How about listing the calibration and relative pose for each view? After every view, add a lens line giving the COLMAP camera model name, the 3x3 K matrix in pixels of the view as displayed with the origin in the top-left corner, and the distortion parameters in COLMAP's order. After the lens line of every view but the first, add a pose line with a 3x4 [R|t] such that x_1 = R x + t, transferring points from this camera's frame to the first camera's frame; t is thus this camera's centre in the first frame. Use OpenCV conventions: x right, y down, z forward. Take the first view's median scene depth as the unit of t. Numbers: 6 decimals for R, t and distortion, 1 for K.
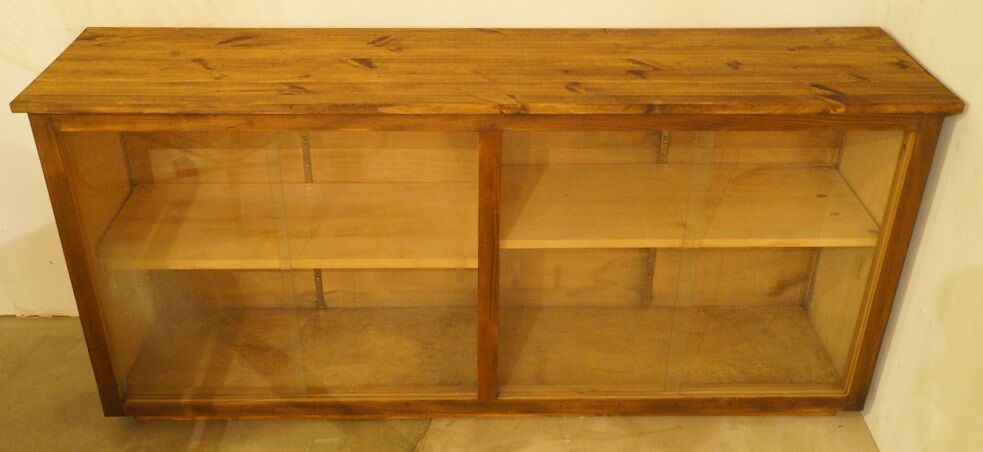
lens RADIAL K [[939.8, 0, 491.5], [0, 939.8, 226.0], [0, 0, 1]] dist [0.008970, -0.002024]
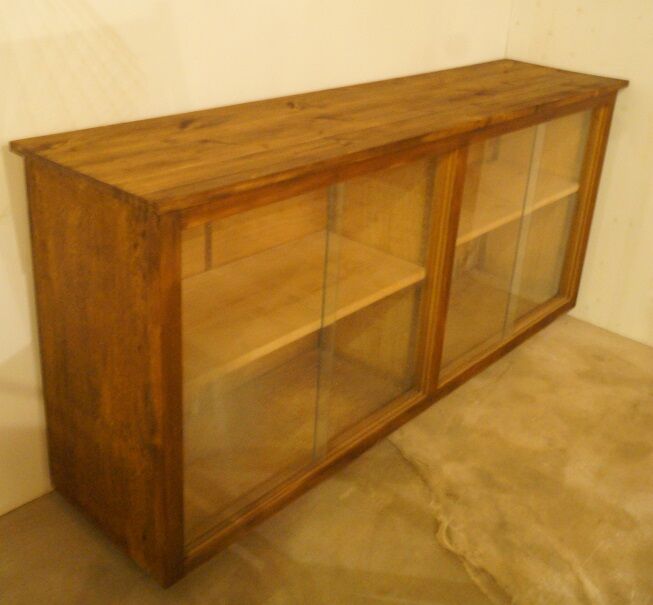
lens RADIAL K [[825.3, 0, 325.4], [0, 825.3, 277.8], [0, 0, 1]] dist [-0.008544, -0.017282]
pose [[0.647956, -0.269596, 0.712370, -0.834025], [0.332979, 0.941420, 0.053409, -0.052310], [-0.685038, 0.202597, 0.699769, 0.370840]]
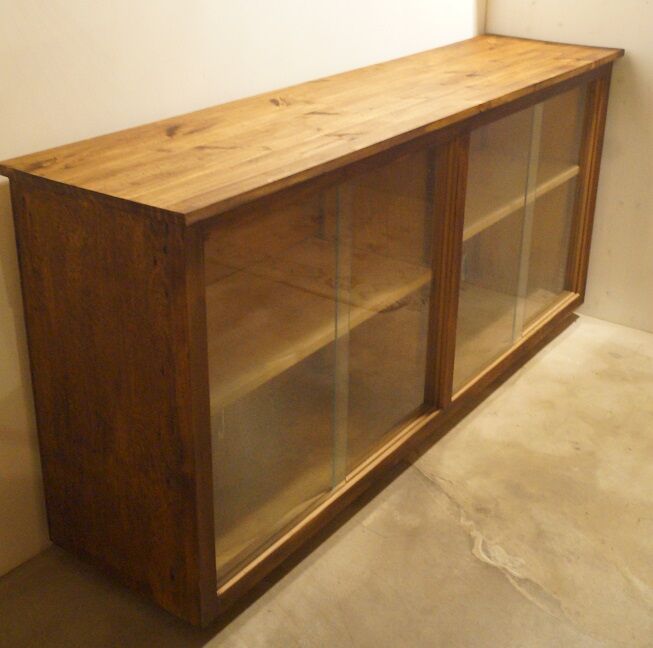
lens RADIAL K [[1021.4, 0, 326.5], [0, 1021.4, 324.0], [0, 0, 1]] dist [-0.009451, -0.064714]
pose [[0.565483, -0.332452, 0.754788, -0.988883], [0.407005, 0.908450, 0.095208, -0.070475], [-0.717340, 0.253364, 0.649023, 0.345430]]
